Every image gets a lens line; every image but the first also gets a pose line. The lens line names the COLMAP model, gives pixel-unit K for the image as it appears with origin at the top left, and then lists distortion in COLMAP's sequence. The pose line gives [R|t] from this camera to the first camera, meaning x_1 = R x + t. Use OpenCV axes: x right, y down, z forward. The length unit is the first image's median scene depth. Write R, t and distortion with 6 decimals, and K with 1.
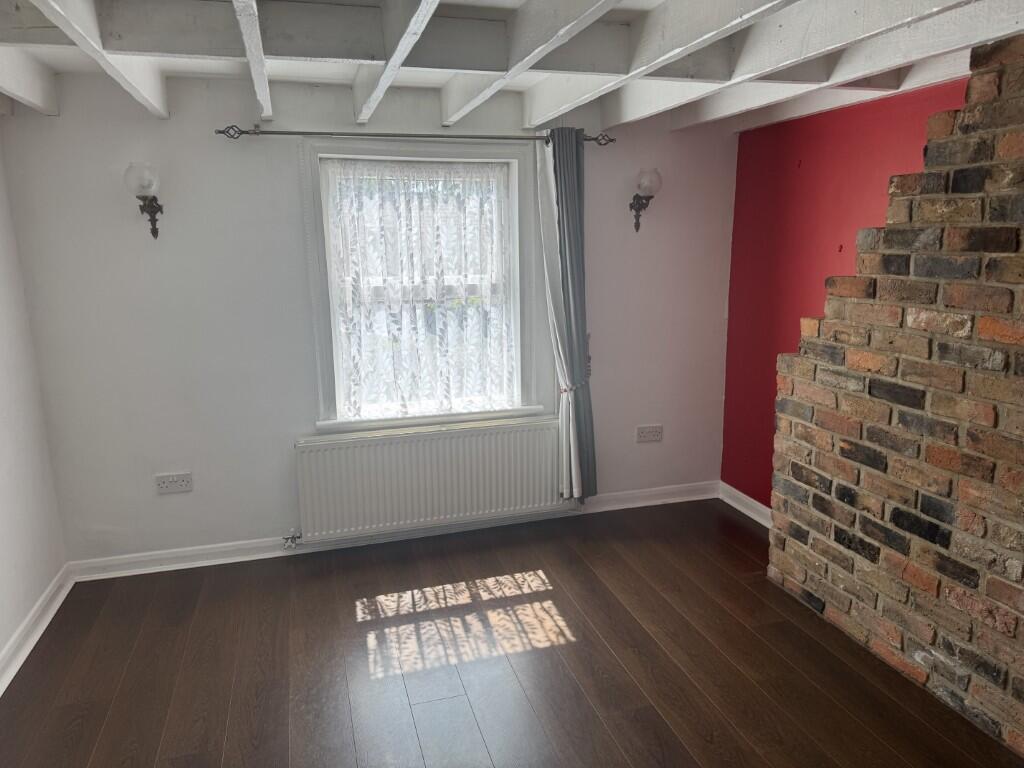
lens RADIAL K [[786.0, 0, 512.0], [0, 786.0, 384.0], [0, 0, 1]] dist [0.001752, 0.001796]
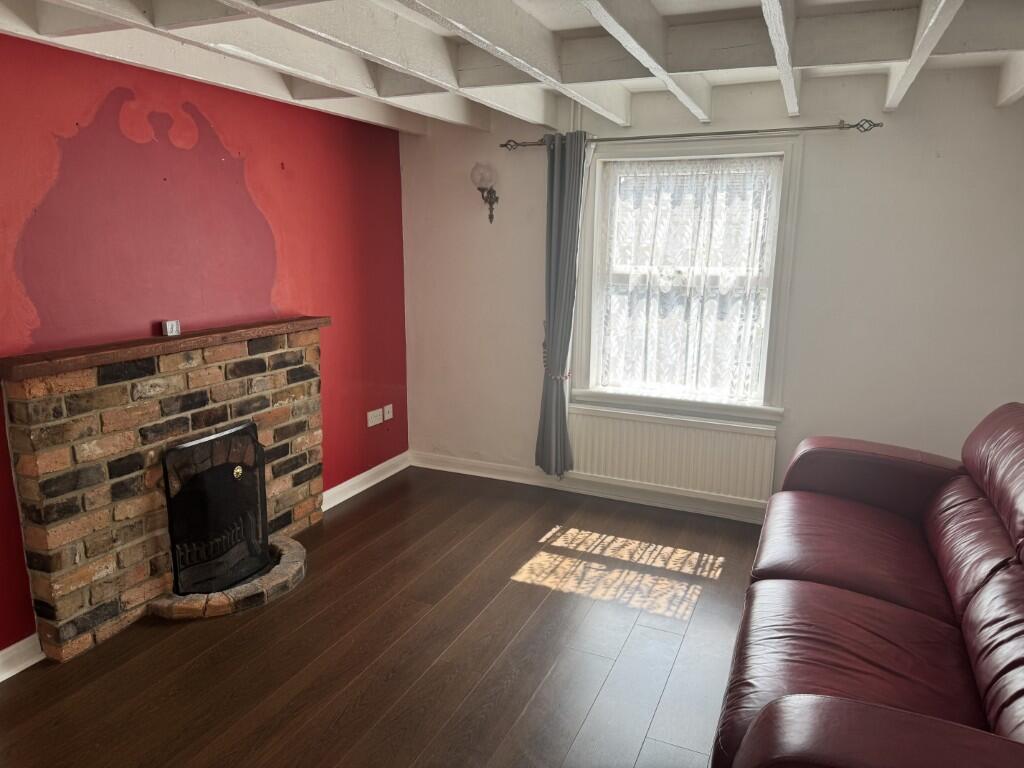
lens RADIAL K [[685.9, 0, 512.0], [0, 685.9, 384.0], [0, 0, 1]] dist [-0.001118, 0.000073]
pose [[0.769627, 0.146560, -0.621445, 0.350397], [-0.124396, 0.989067, 0.079201, -0.022604], [0.626259, 0.016350, 0.779444, 0.121835]]
